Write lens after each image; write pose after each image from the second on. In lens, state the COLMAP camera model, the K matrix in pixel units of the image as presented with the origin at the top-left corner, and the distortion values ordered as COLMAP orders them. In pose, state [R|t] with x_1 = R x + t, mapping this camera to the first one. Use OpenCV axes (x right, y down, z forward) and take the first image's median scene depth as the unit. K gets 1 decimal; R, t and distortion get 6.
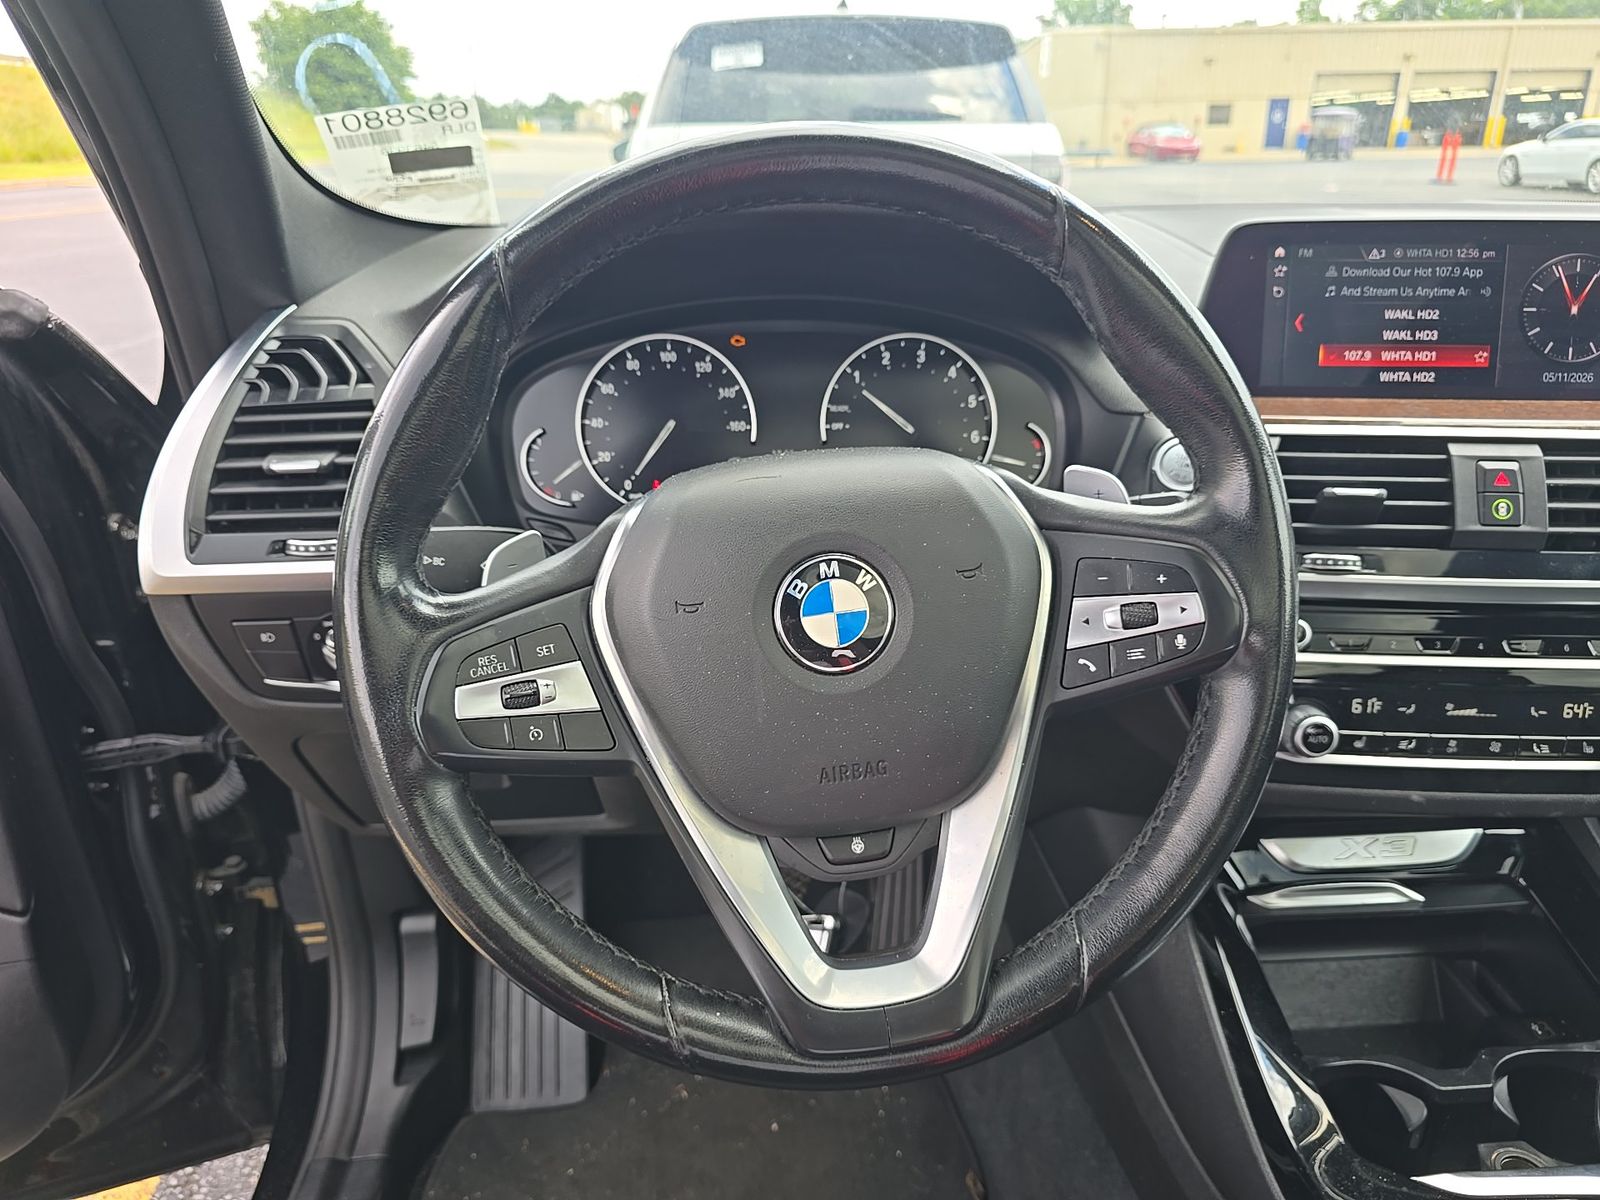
lens RADIAL K [[1080.0, 0, 823.1], [0, 1080.0, 593.6], [0, 0, 1]] dist [0.048240, -0.070623]
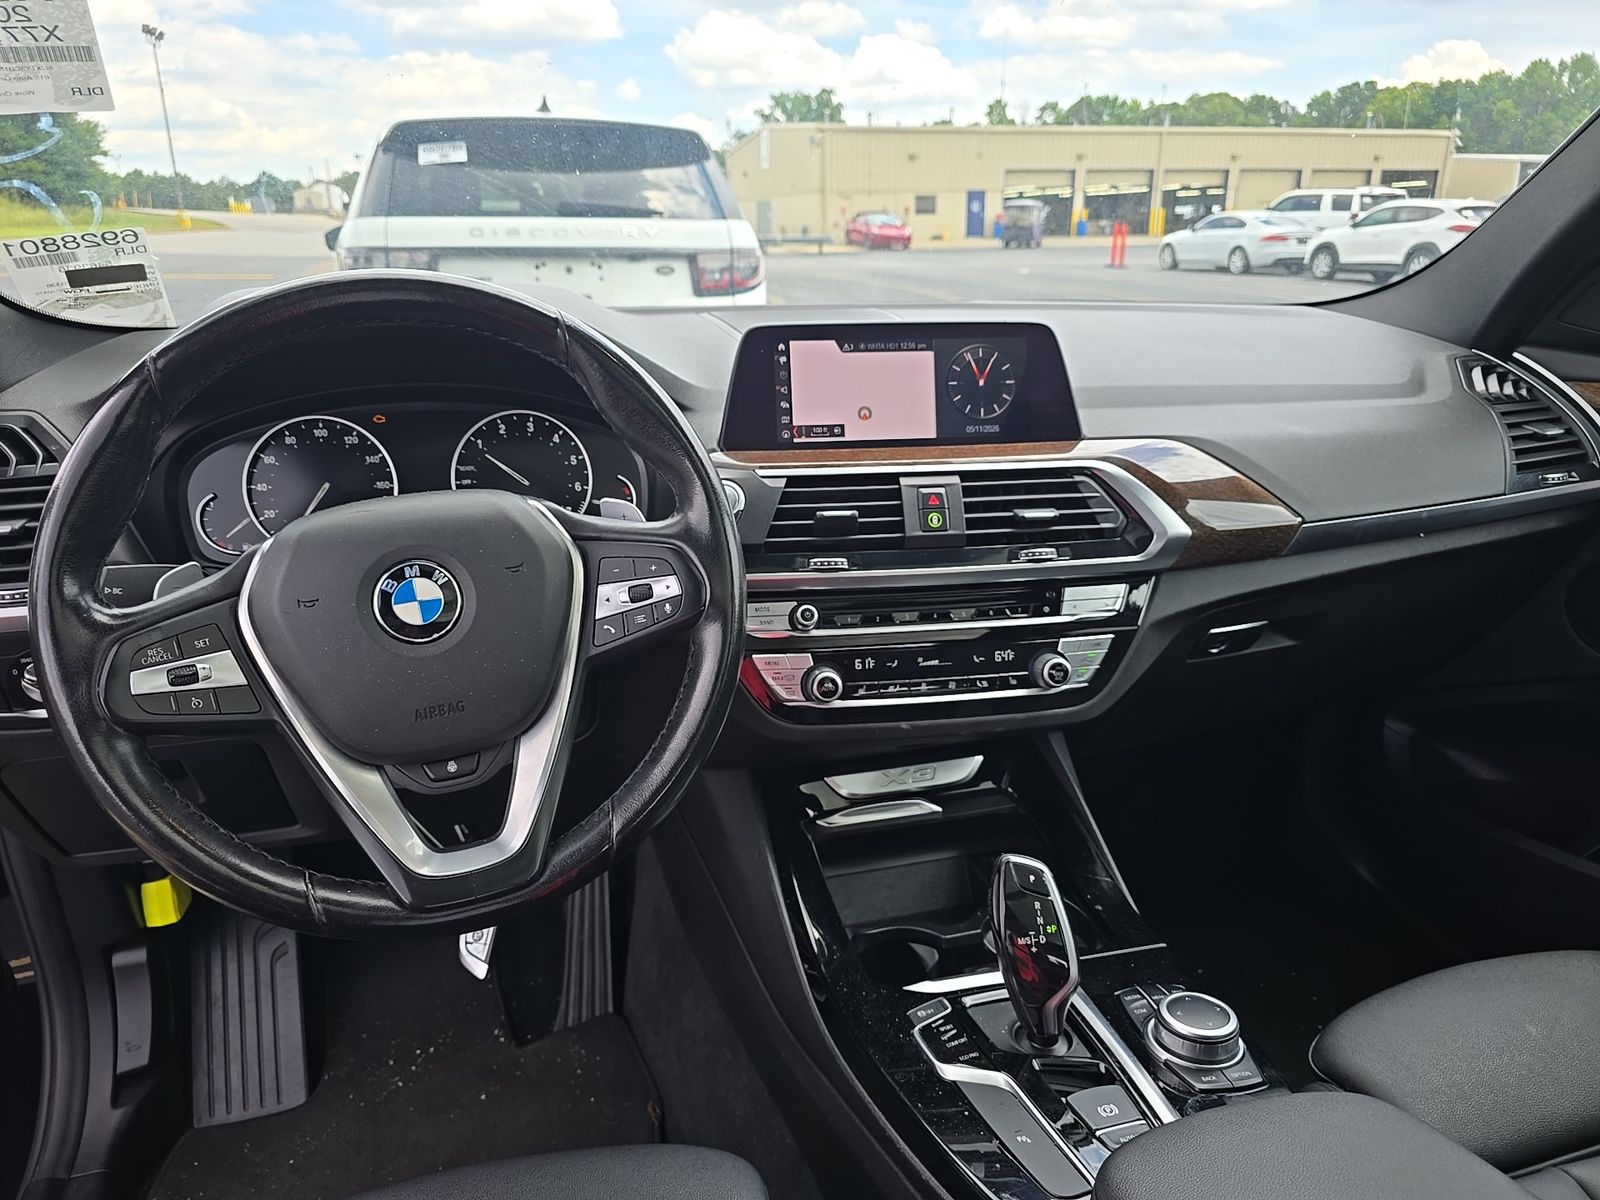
lens RADIAL K [[1061.9, 0, 808.5], [0, 1061.9, 604.8], [0, 0, 1]] dist [0.039430, -0.038387]
pose [[0.976413, -0.063978, 0.206216, 0.141894], [0.074862, 0.996160, -0.045408, 0.079488], [-0.202519, 0.059774, 0.977452, -0.318773]]
